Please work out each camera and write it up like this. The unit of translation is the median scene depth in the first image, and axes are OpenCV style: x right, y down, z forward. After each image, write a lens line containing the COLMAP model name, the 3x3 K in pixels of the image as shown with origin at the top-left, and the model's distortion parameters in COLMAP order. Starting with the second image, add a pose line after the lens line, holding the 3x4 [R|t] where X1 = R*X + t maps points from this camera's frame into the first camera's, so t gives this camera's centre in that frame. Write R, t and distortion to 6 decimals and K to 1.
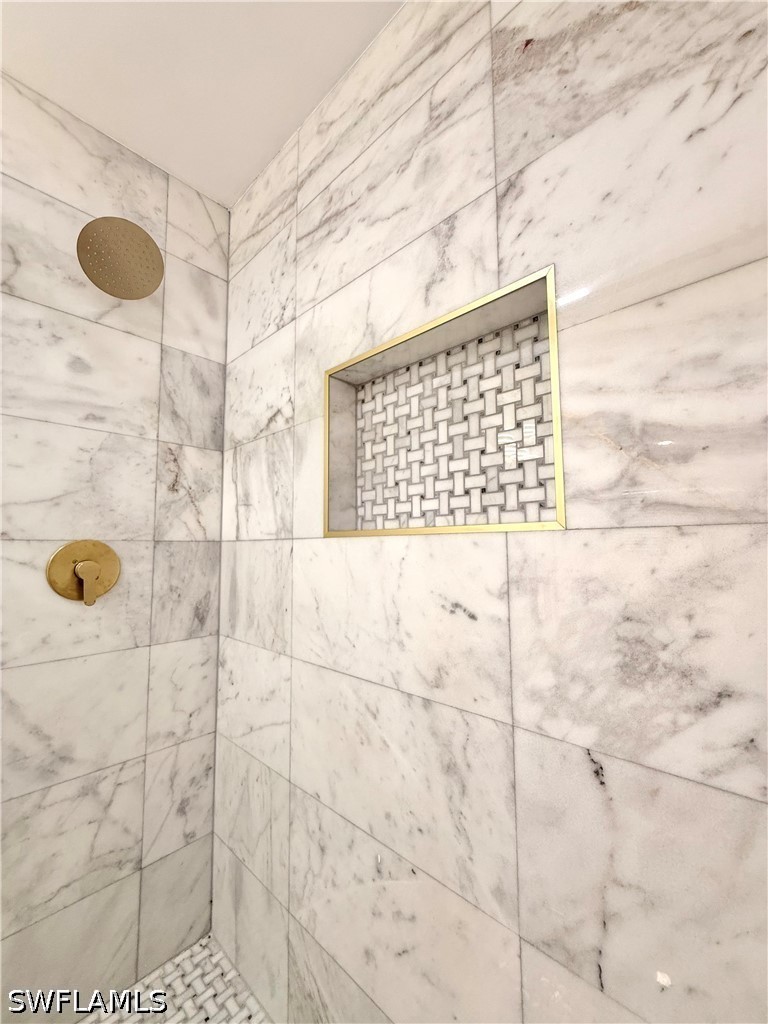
lens RADIAL K [[408.9, 0, 388.8], [0, 408.9, 512.3], [0, 0, 1]] dist [-0.001770, 0.000627]
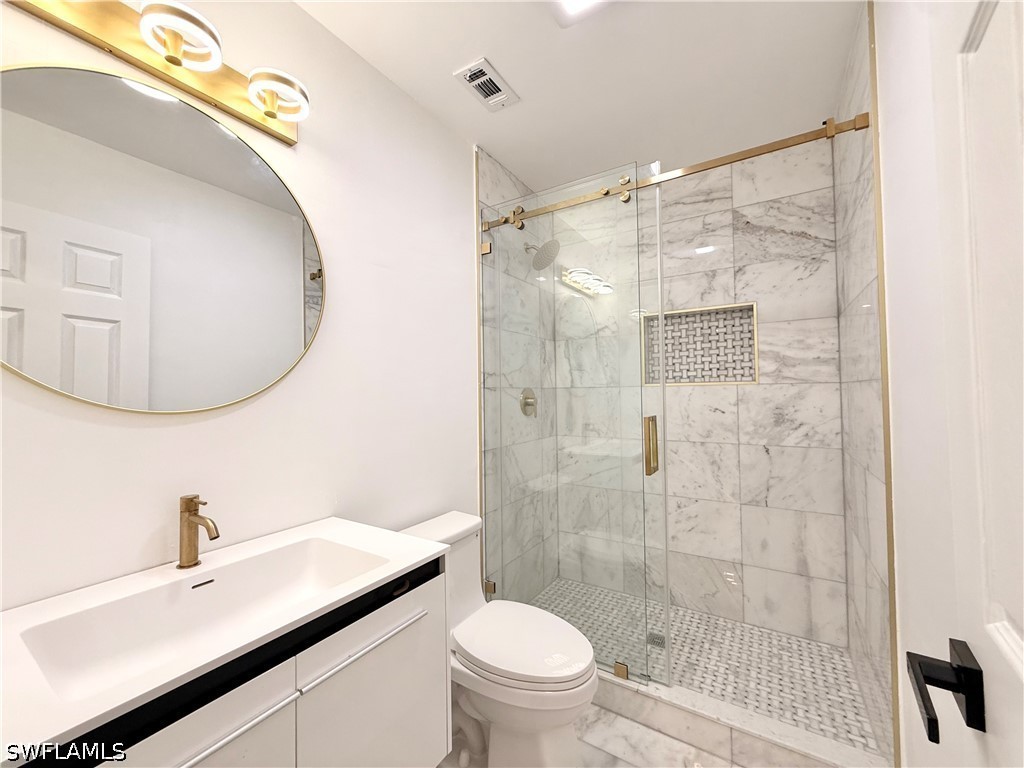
lens RADIAL K [[408.9, 0, 510.9], [0, 408.9, 381.5], [0, 0, 1]] dist [-0.001770, 0.000627]
pose [[0.980982, -0.003868, 0.194058, -1.853600], [-0.007986, 0.998150, 0.060266, -0.138777], [-0.193932, -0.060670, 0.979137, -1.588636]]
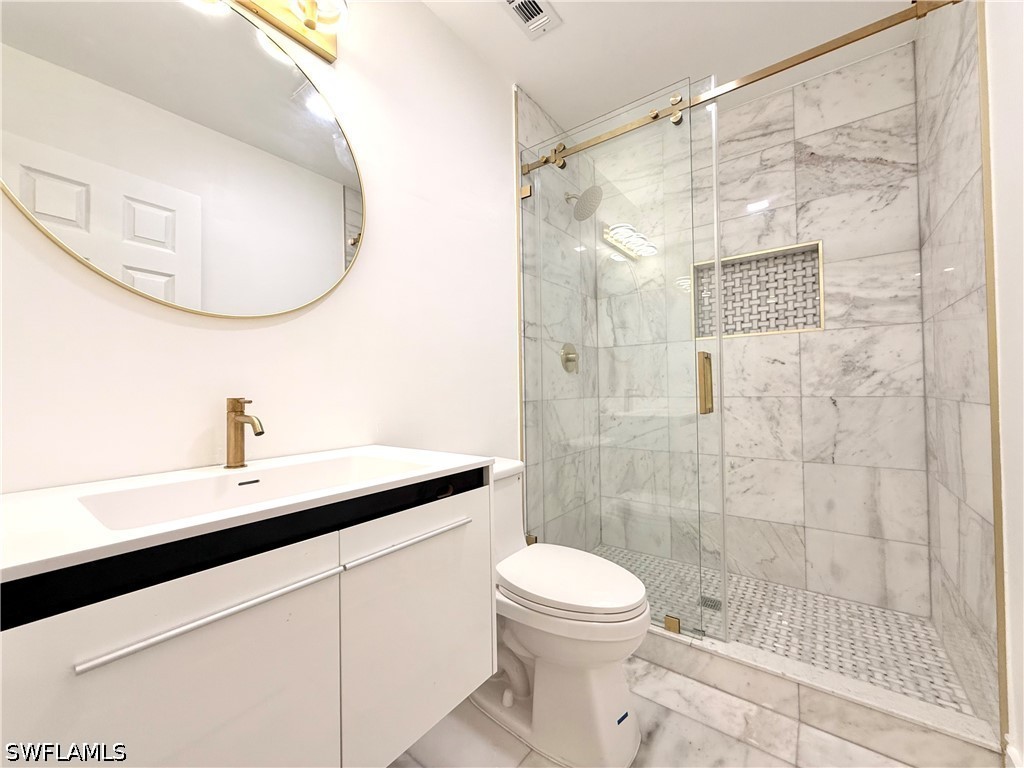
lens RADIAL K [[408.9, 0, 511.6], [0, 408.9, 383.7], [0, 0, 1]] dist [-0.001770, 0.000627]
pose [[0.993708, -0.009390, 0.111605, -1.880773], [0.001438, 0.997467, 0.071120, 0.185270], [-0.111990, -0.070512, 0.991204, -1.517378]]
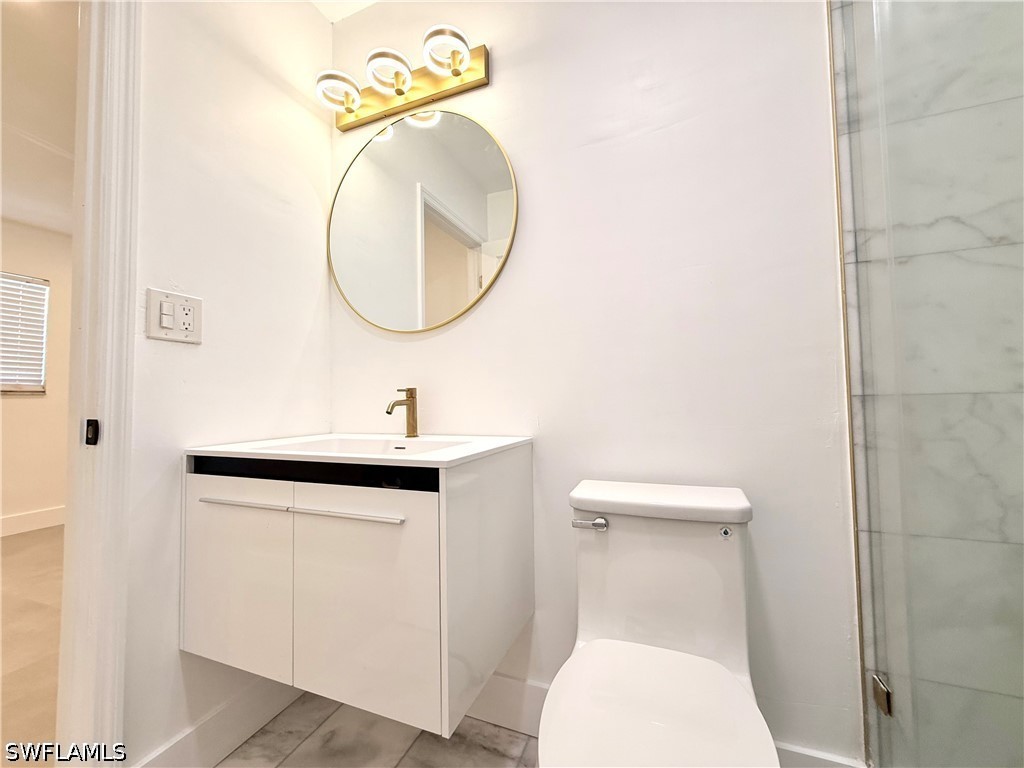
lens RADIAL K [[408.9, 0, 512.6], [0, 408.9, 382.6], [0, 0, 1]] dist [-0.001770, 0.000627]
pose [[0.367759, -0.036339, -0.929211, -0.712706], [0.099230, 0.995064, 0.000359, 0.339391], [0.924612, -0.092338, 0.369550, -0.391047]]
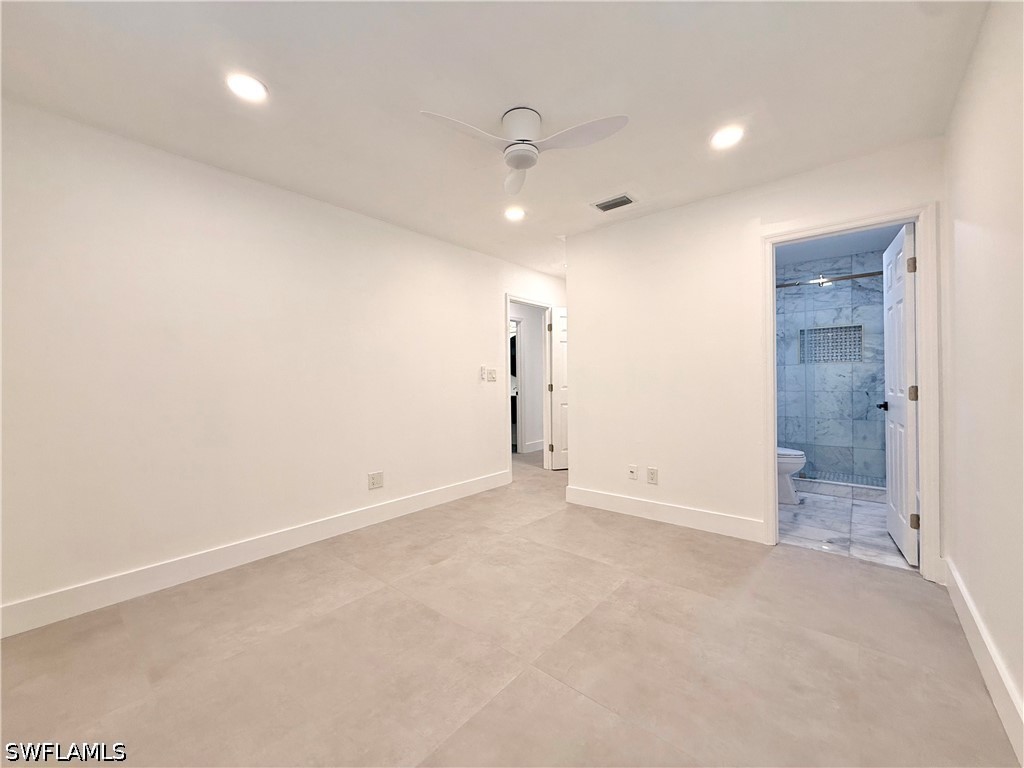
lens RADIAL K [[408.9, 0, 511.8], [0, 408.9, 384.0], [0, 0, 1]] dist [-0.001770, 0.000627]
pose [[0.998353, -0.009476, 0.056578, -5.105227], [0.004075, 0.995487, 0.094816, -0.243475], [-0.057221, -0.094429, 0.993886, -4.829158]]
